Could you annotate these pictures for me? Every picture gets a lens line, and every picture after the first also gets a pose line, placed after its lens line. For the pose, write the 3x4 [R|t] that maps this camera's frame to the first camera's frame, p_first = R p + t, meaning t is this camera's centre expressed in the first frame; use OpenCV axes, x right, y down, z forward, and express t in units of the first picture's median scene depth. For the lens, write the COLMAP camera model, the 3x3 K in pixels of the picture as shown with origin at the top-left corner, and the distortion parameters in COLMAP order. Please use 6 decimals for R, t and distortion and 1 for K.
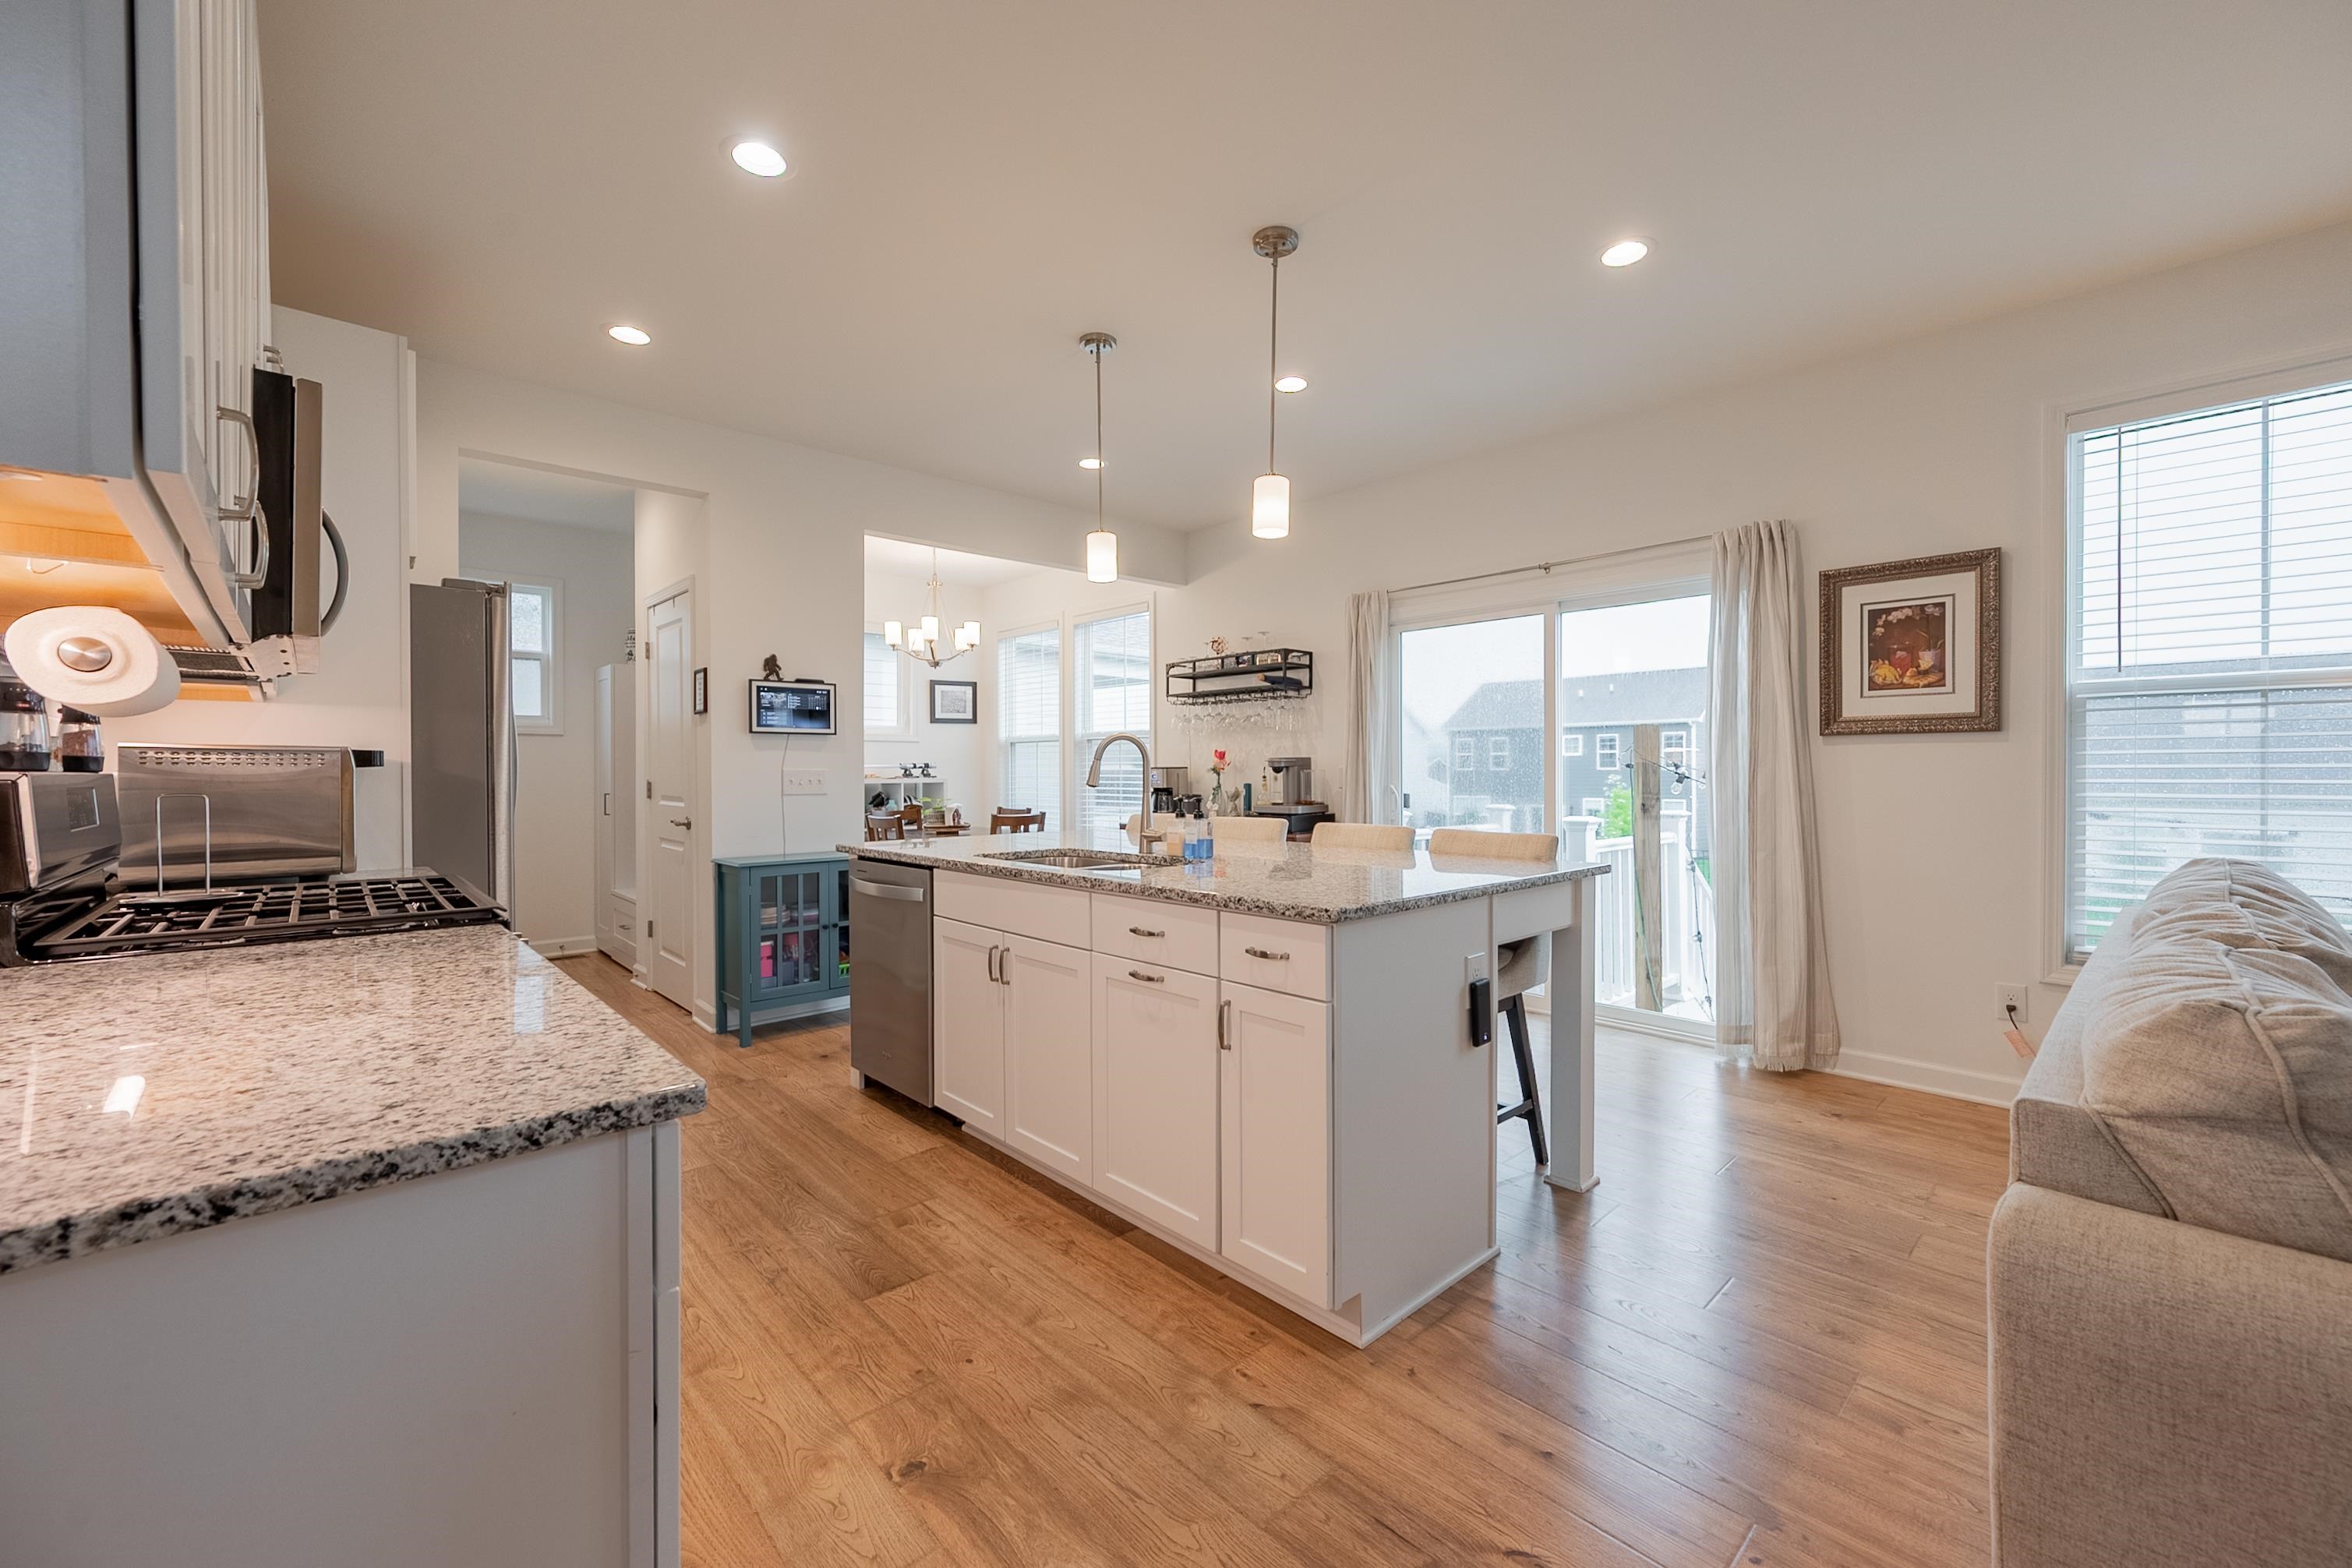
lens RADIAL K [[941.7, 0, 1177.5], [0, 941.7, 779.1], [0, 0, 1]] dist [-0.001802, 0.000635]
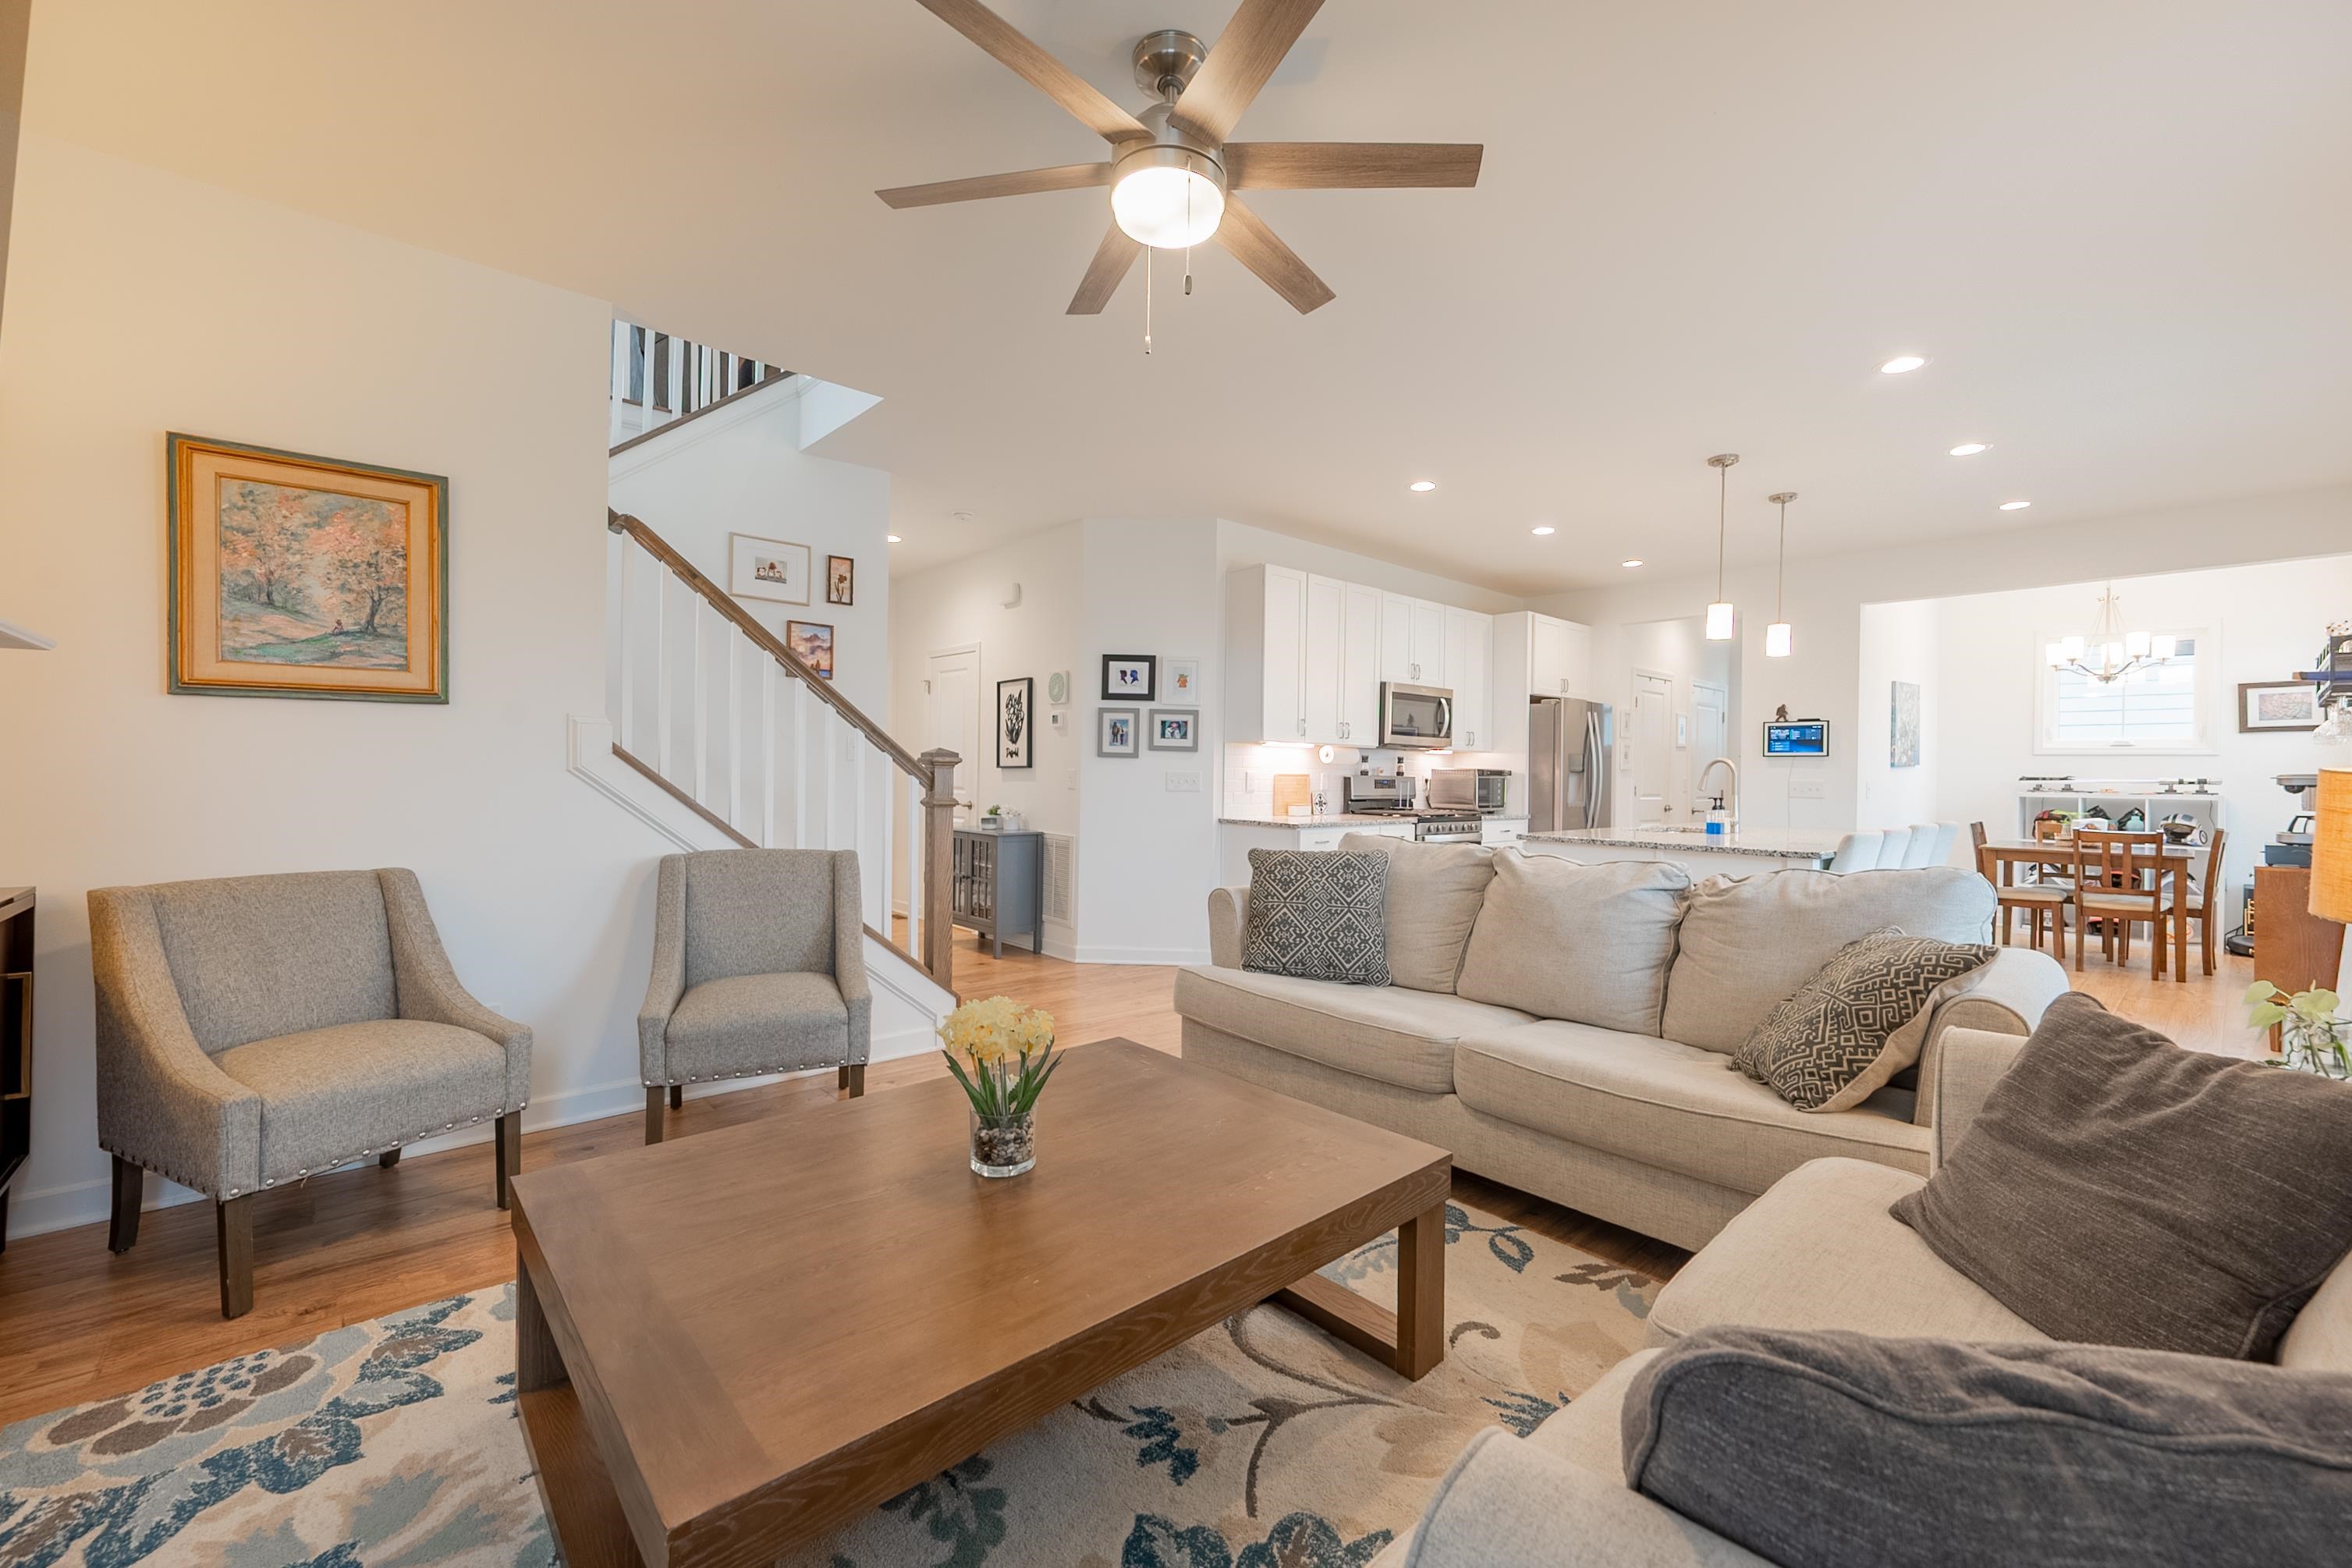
lens RADIAL K [[941.7, 0, 1182.9], [0, 941.7, 772.0], [0, 0, 1]] dist [-0.001802, 0.000635]
pose [[-0.015101, 0.001905, -0.999884, 1.117164], [-0.023312, 0.999726, 0.002257, -0.004519], [0.999614, 0.023343, -0.015052, 0.058426]]
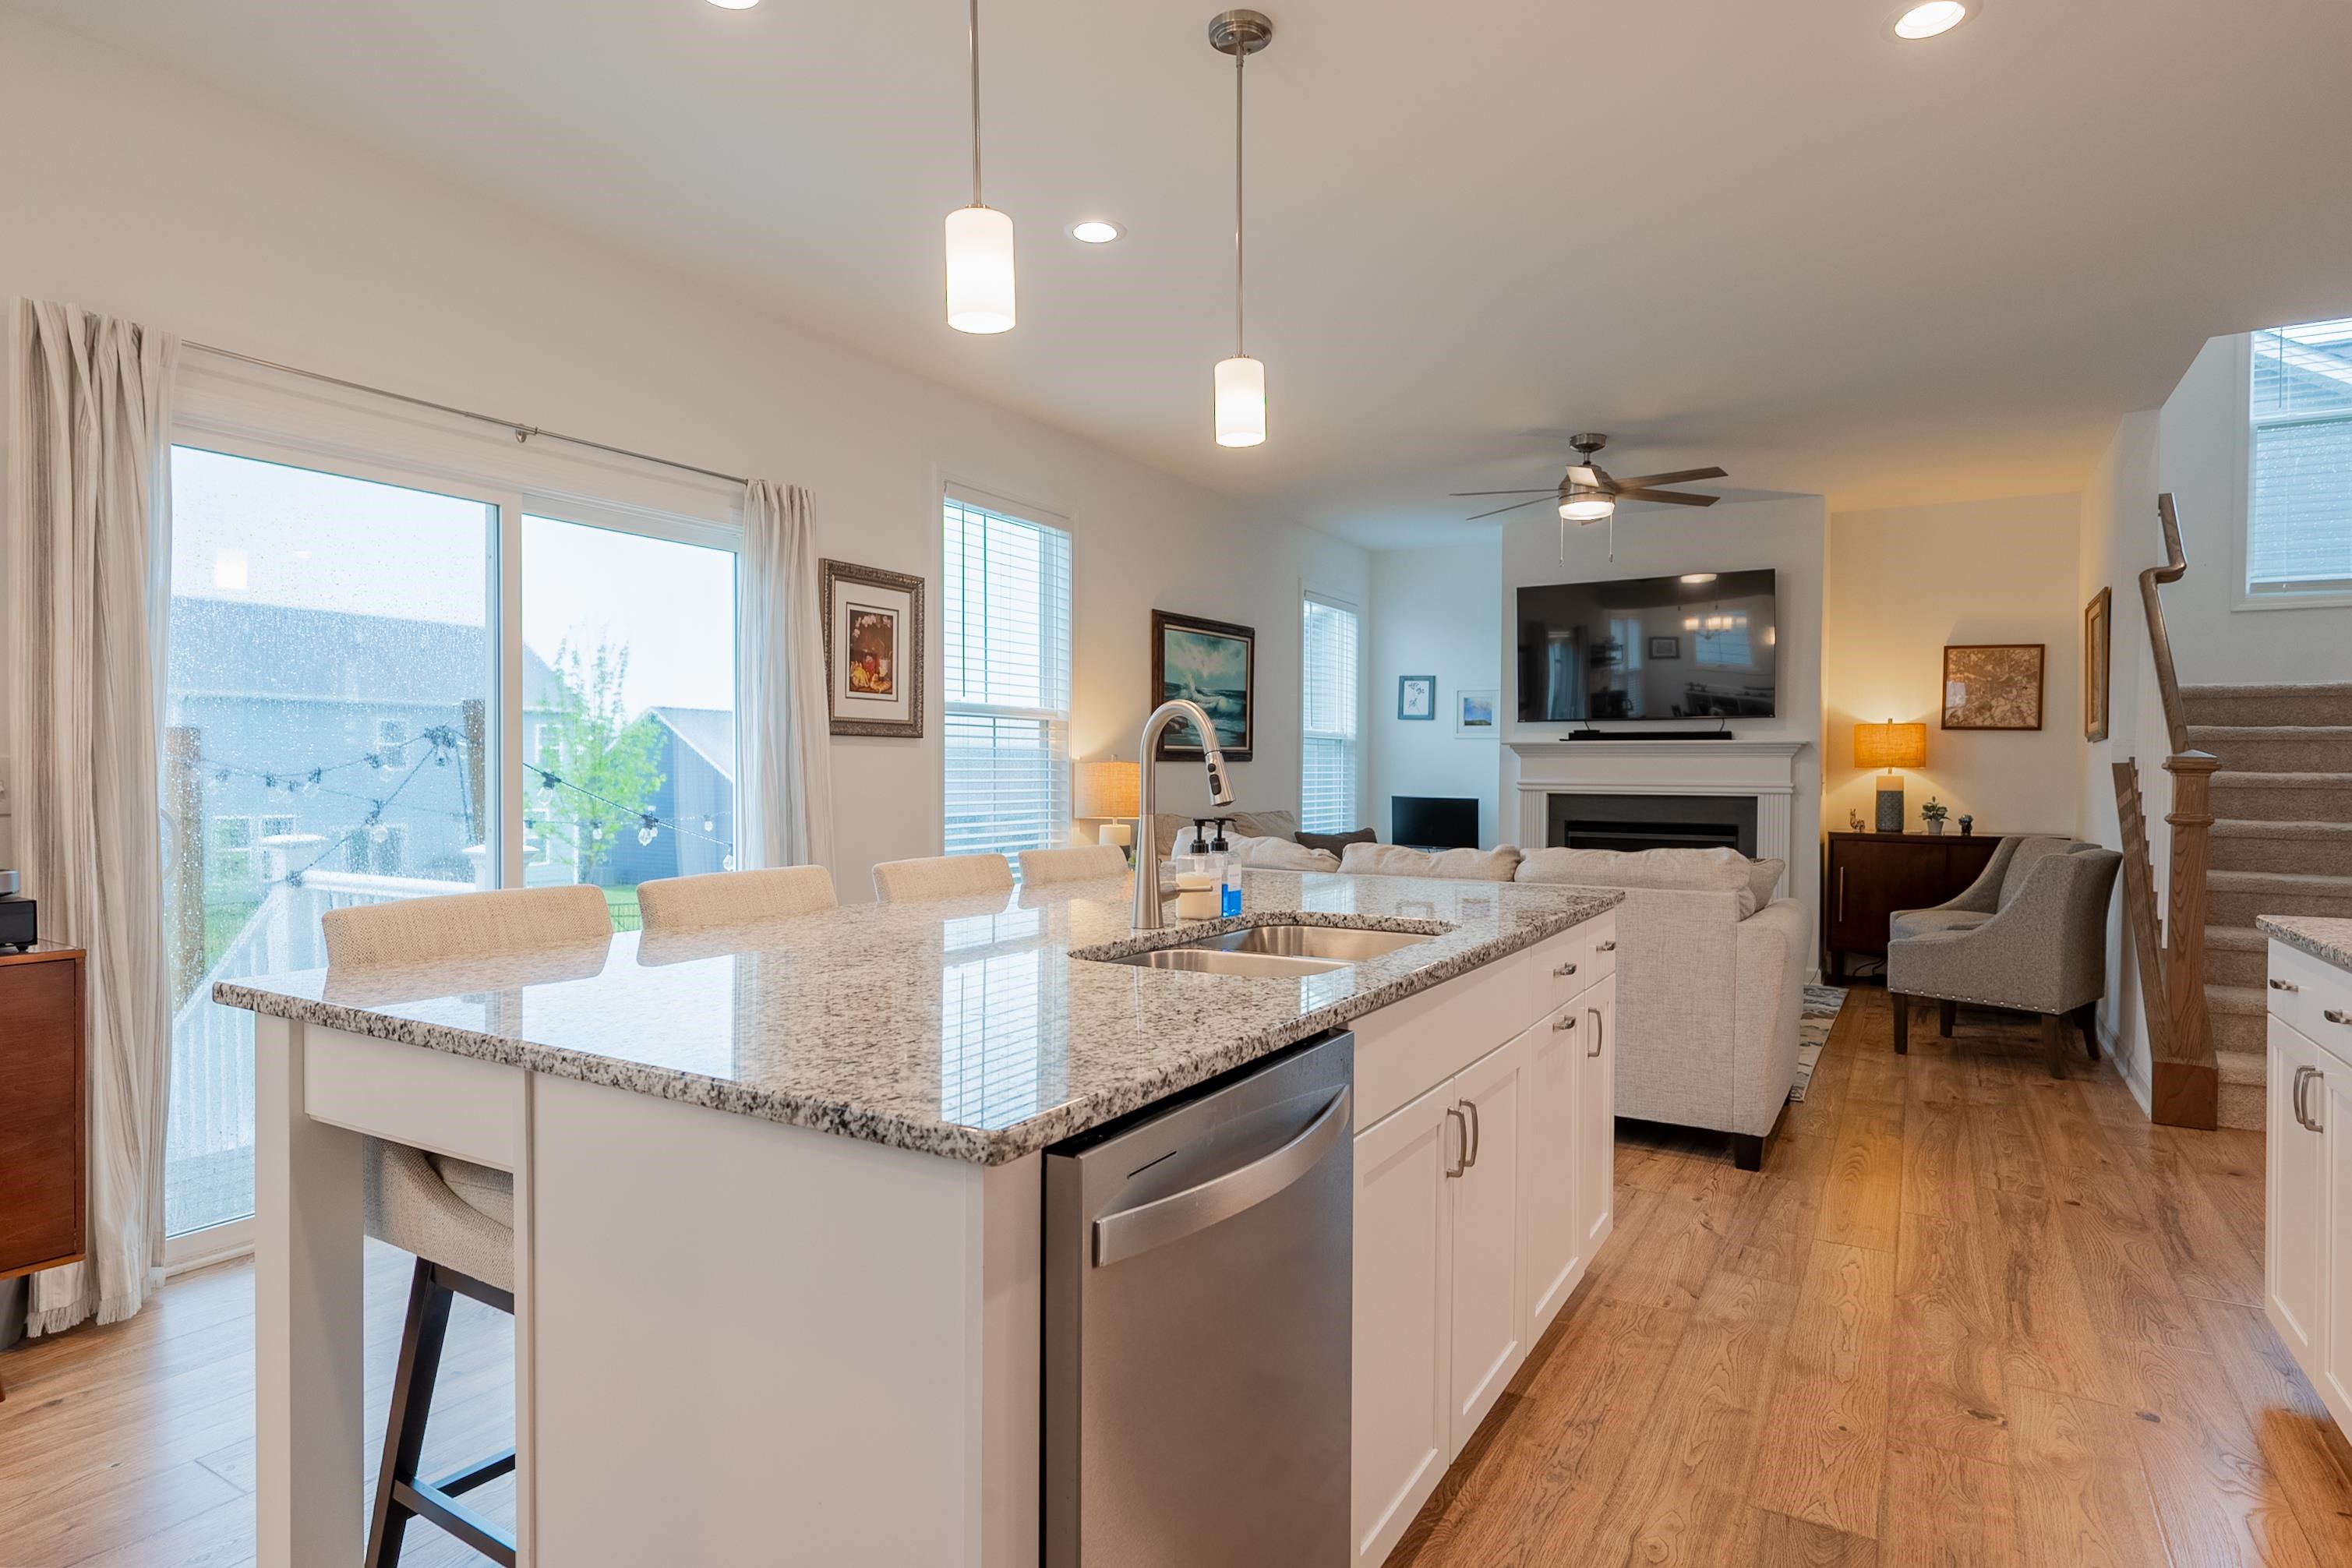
lens RADIAL K [[1274.2, 0, 1177.1], [0, 1274.2, 786.6], [0, 0, 1]] dist [-0.001822, -0.001097]
pose [[-0.286982, -0.010670, 0.957877, -0.515877], [0.003323, 0.999921, 0.012134, -0.007022], [-0.957930, 0.006666, -0.286924, 0.840414]]
